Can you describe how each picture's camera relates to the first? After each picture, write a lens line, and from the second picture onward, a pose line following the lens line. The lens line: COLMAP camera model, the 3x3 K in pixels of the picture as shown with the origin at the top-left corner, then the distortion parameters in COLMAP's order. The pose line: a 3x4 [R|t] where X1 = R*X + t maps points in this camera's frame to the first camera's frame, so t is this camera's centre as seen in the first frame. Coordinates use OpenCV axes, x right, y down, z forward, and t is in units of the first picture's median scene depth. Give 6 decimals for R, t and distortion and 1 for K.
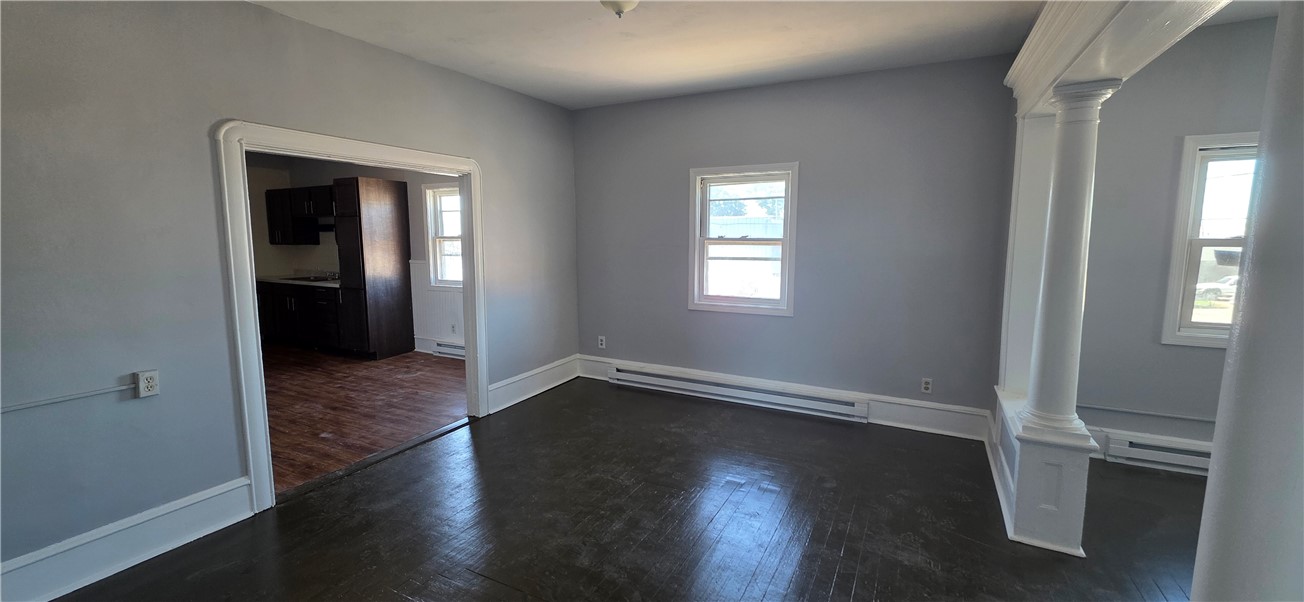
lens RADIAL K [[518.8, 0, 655.3], [0, 518.8, 299.5], [0, 0, 1]] dist [0.004463, 0.000517]
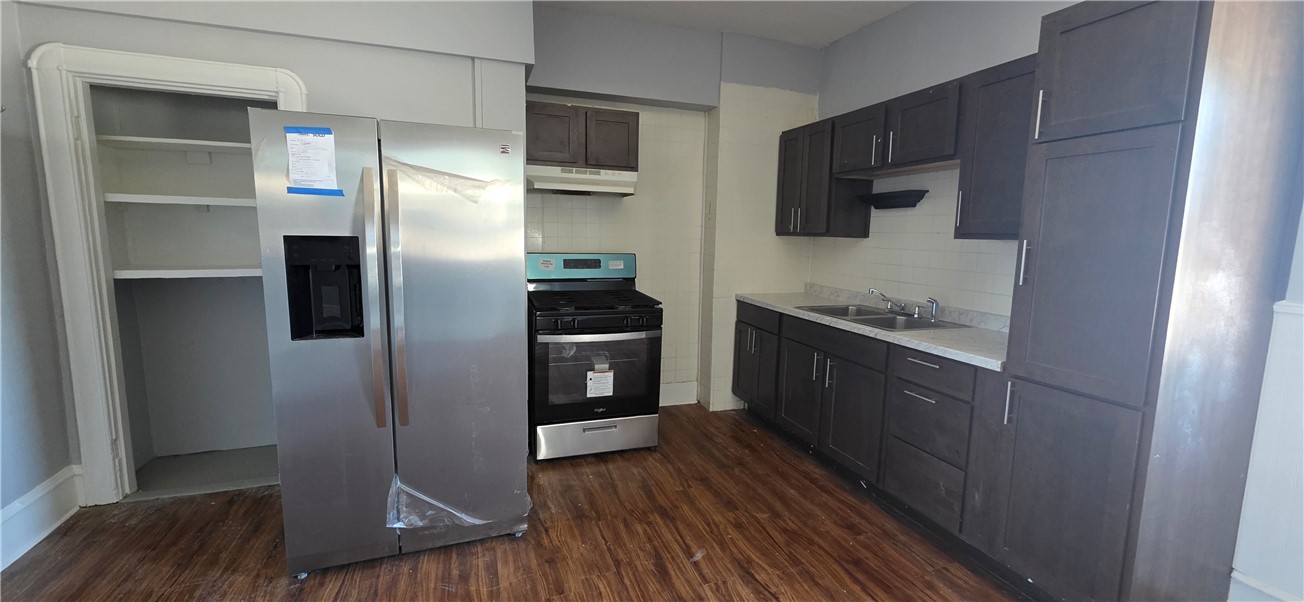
lens RADIAL K [[518.8, 0, 652.1], [0, 518.8, 298.2], [0, 0, 1]] dist [0.004463, 0.000517]
pose [[0.732176, 0.099283, -0.673841, -0.542470], [-0.098470, 0.994355, 0.039512, -0.058278], [0.673960, 0.037423, 0.737819, 0.607637]]
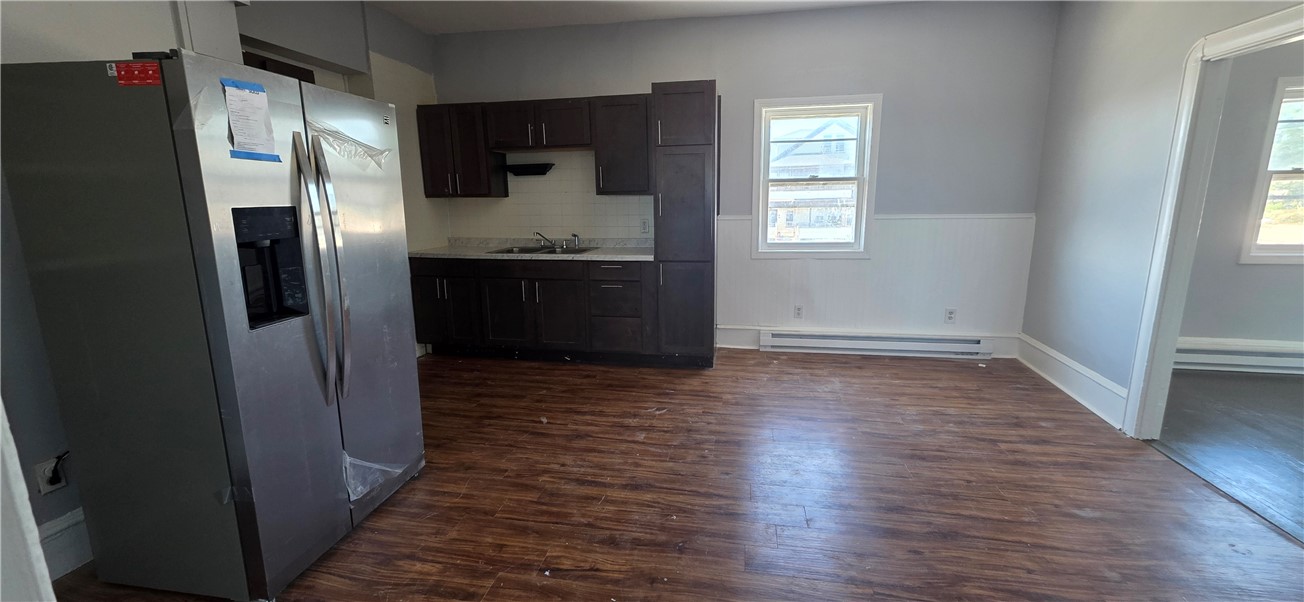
lens RADIAL K [[518.8, 0, 656.9], [0, 518.8, 300.7], [0, 0, 1]] dist [0.004463, 0.000517]
pose [[0.953635, -0.073574, 0.291836, -0.776024], [0.050197, 0.994960, 0.086806, -0.028932], [-0.296751, -0.068132, 0.952521, 0.382617]]
